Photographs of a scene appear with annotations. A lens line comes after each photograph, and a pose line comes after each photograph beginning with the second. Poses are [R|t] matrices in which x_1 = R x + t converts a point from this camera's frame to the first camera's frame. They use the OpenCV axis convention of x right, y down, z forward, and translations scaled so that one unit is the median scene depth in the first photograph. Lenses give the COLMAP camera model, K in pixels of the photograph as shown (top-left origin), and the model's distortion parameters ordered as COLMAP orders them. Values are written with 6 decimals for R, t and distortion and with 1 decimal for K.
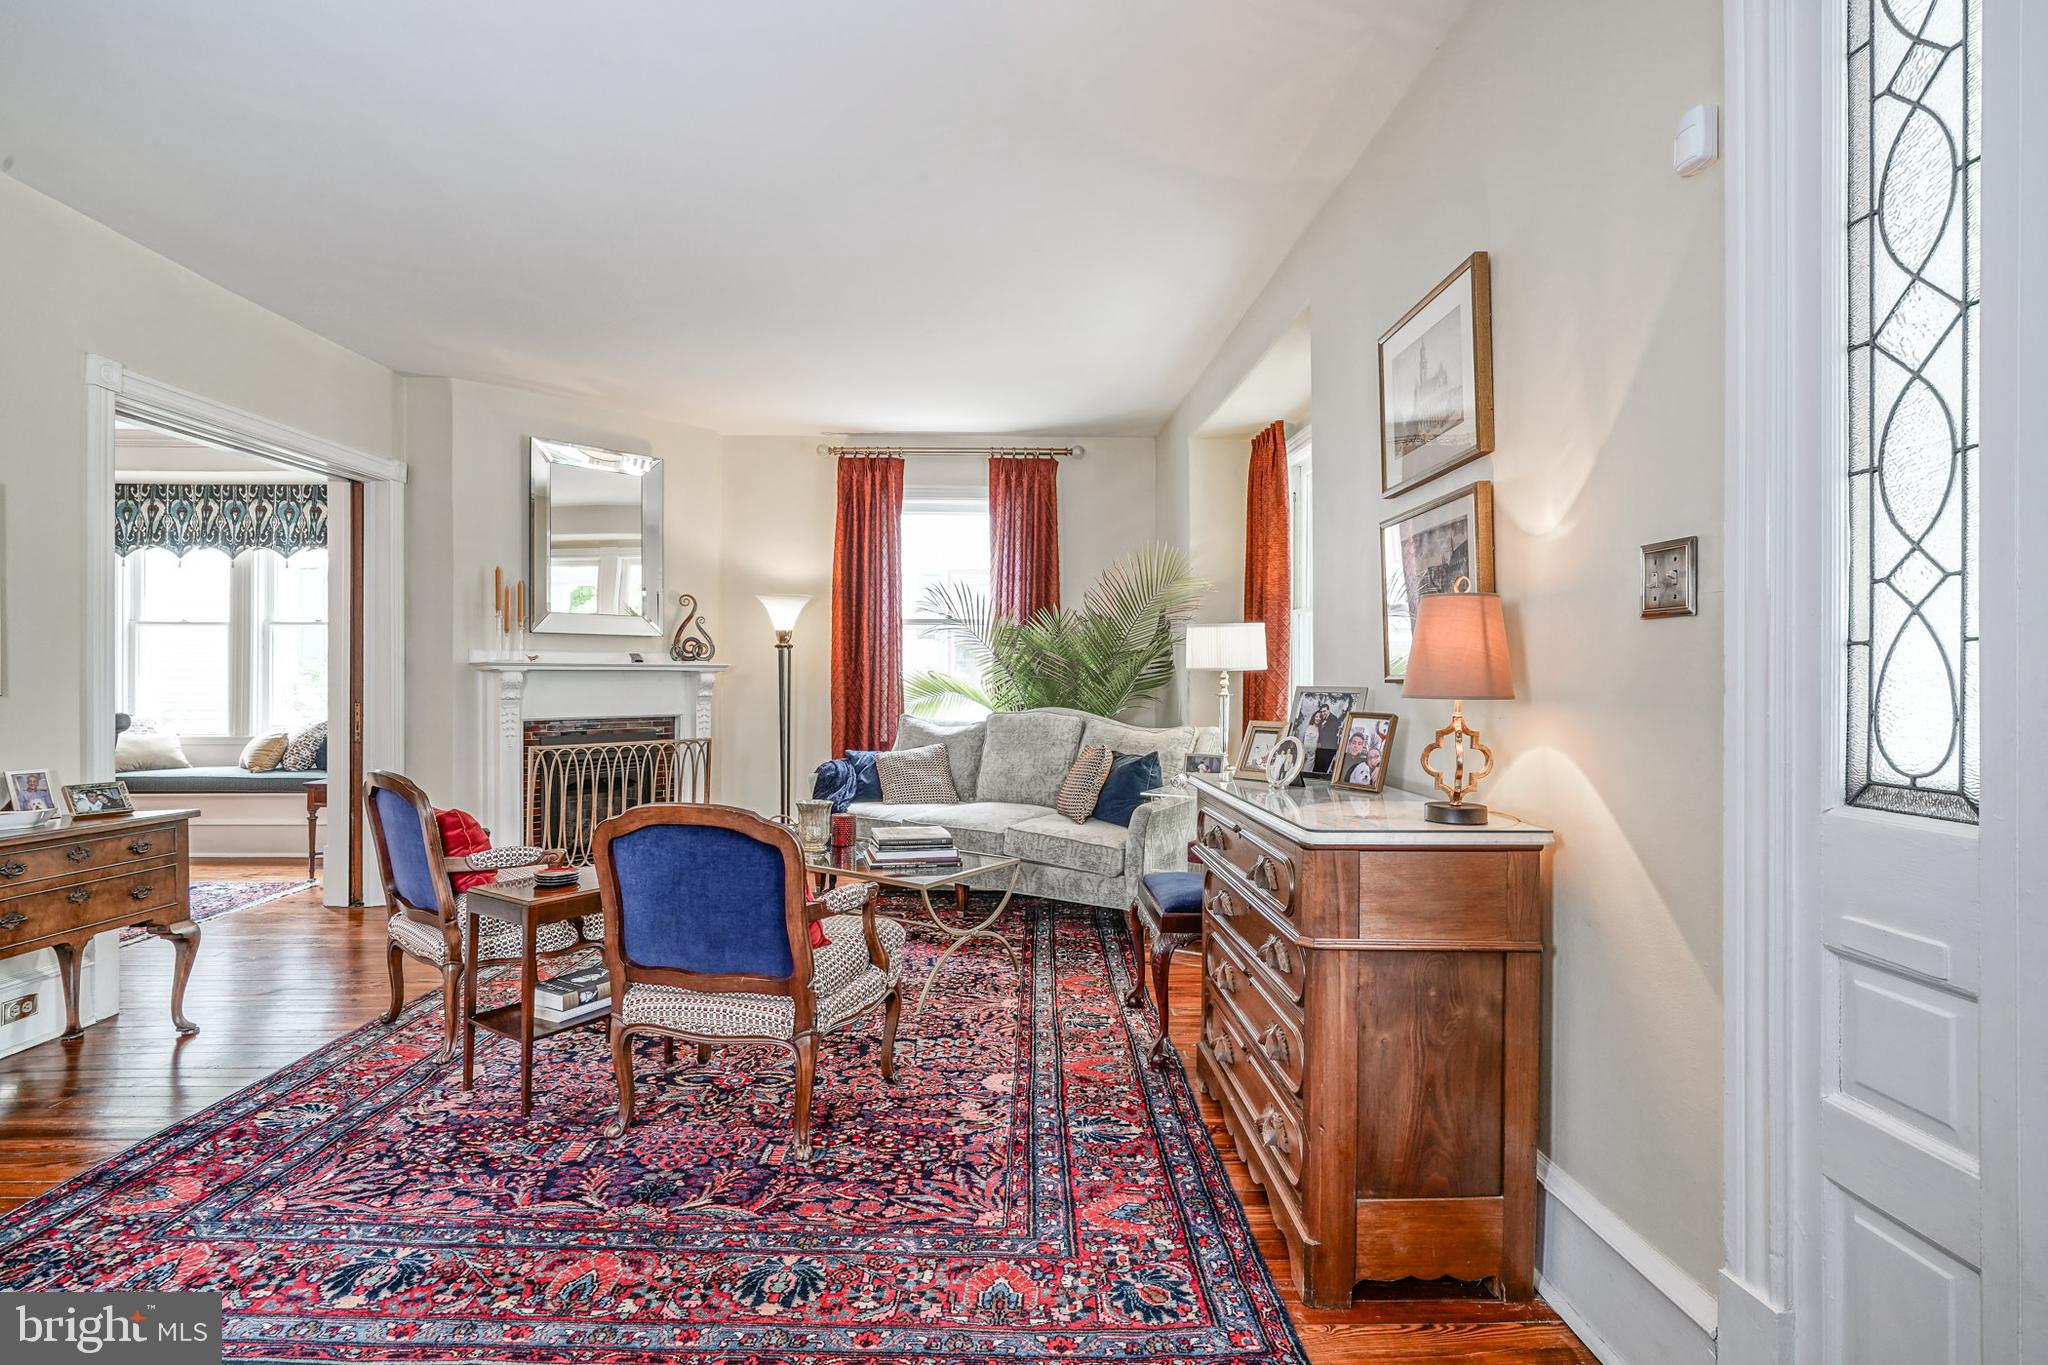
lens RADIAL K [[998.6, 0, 1024.0], [0, 998.6, 682.5], [0, 0, 1]] dist [0.000240, 0.000915]
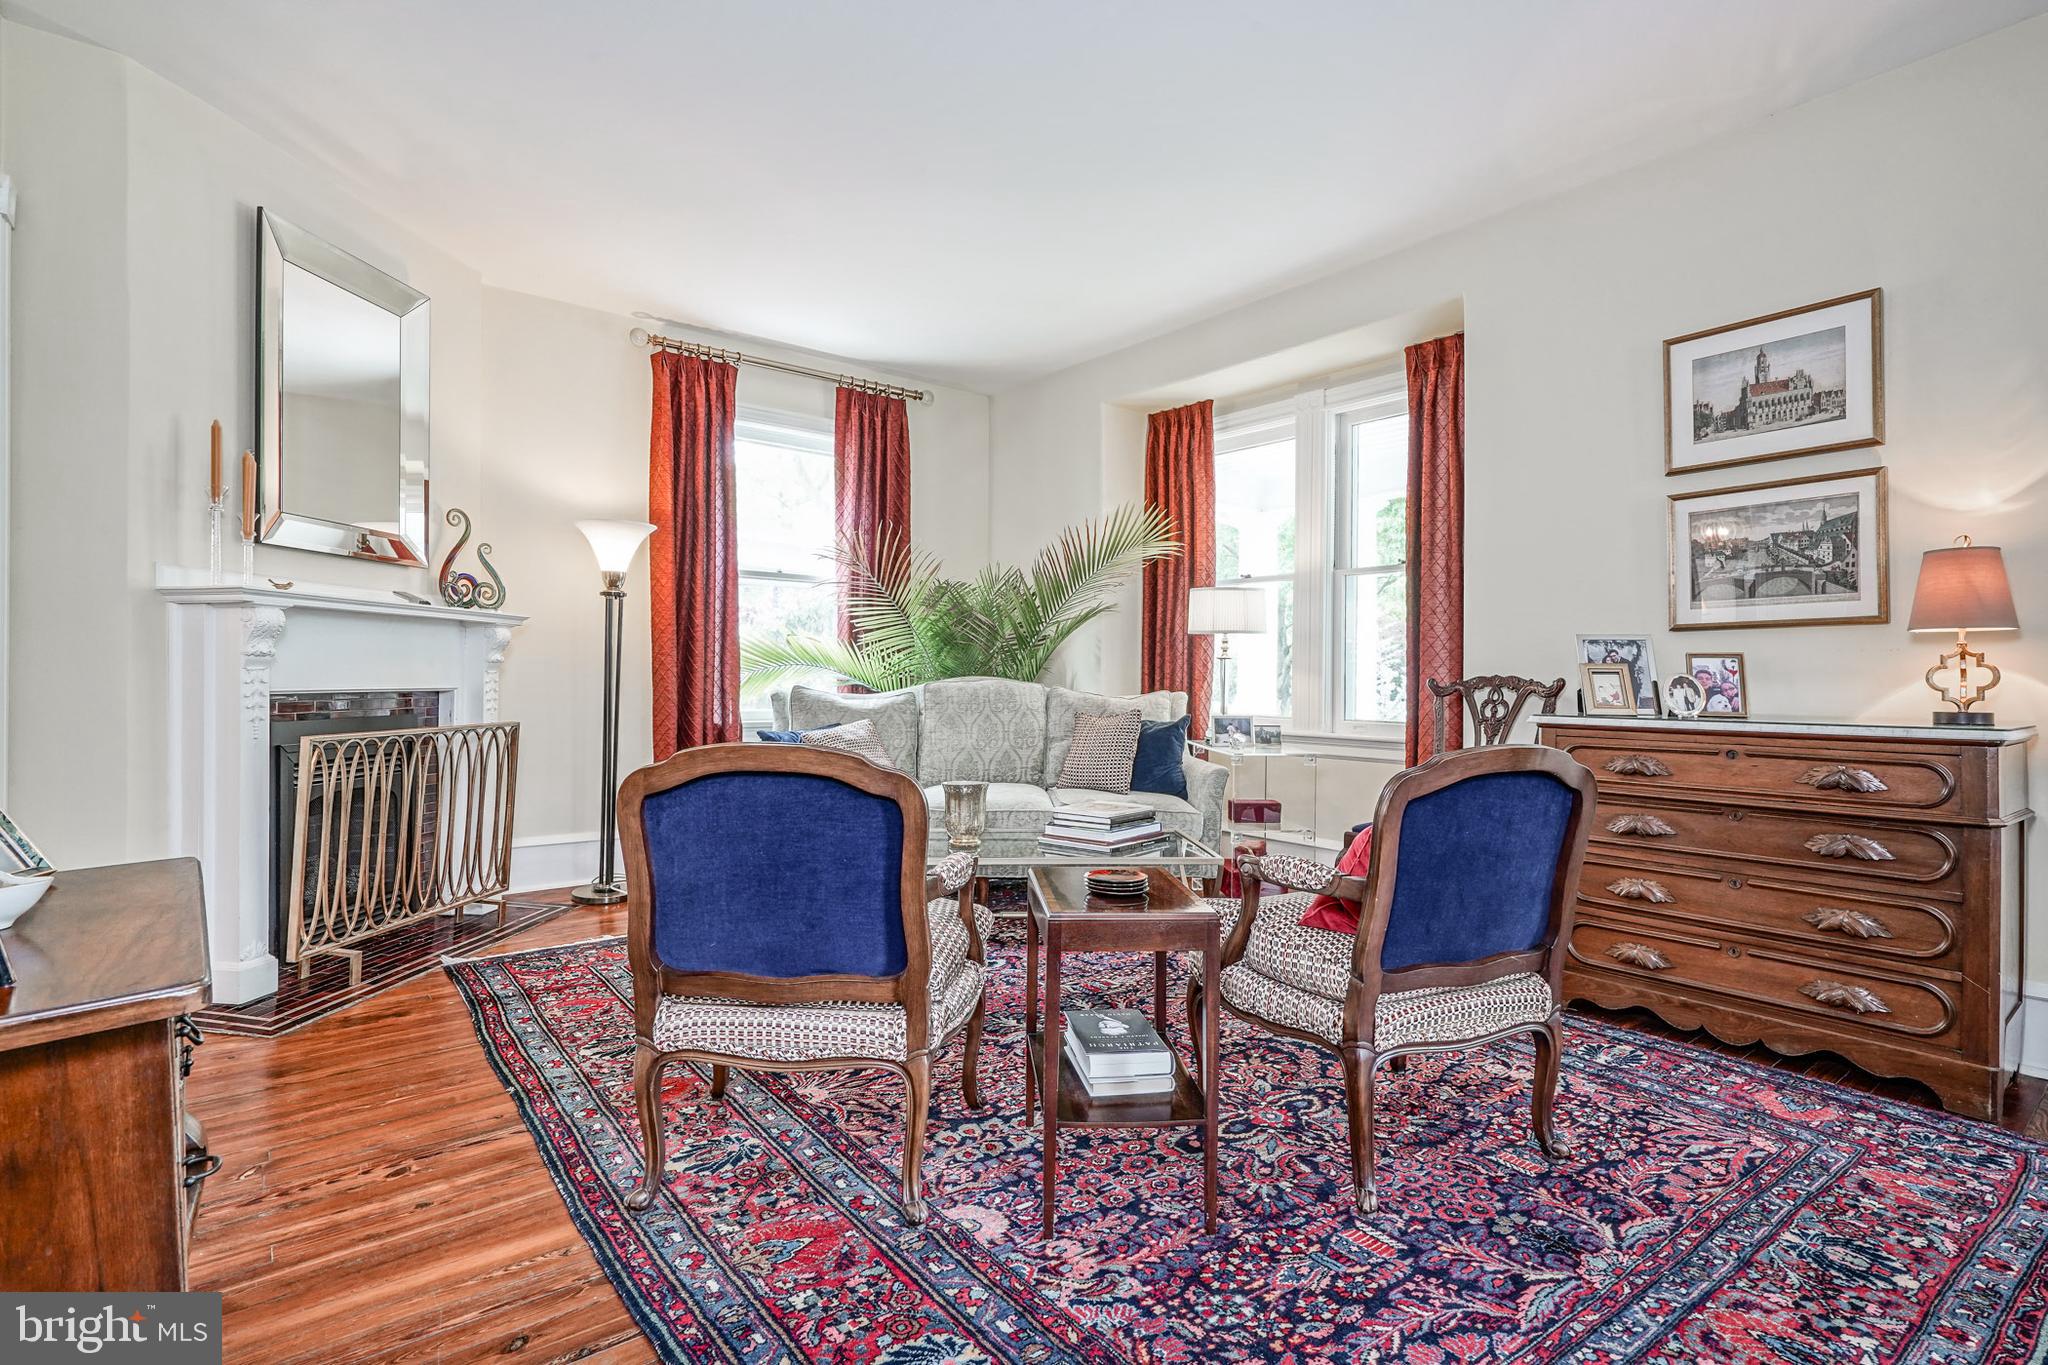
lens RADIAL K [[998.6, 0, 1024.0], [0, 998.6, 682.5], [0, 0, 1]] dist [0.000240, 0.000915]
pose [[0.794492, -0.000757, 0.607274, -0.937187], [0.000613, 1.000000, 0.000445, 0.058807], [-0.607274, 0.000019, 0.794493, 0.504249]]
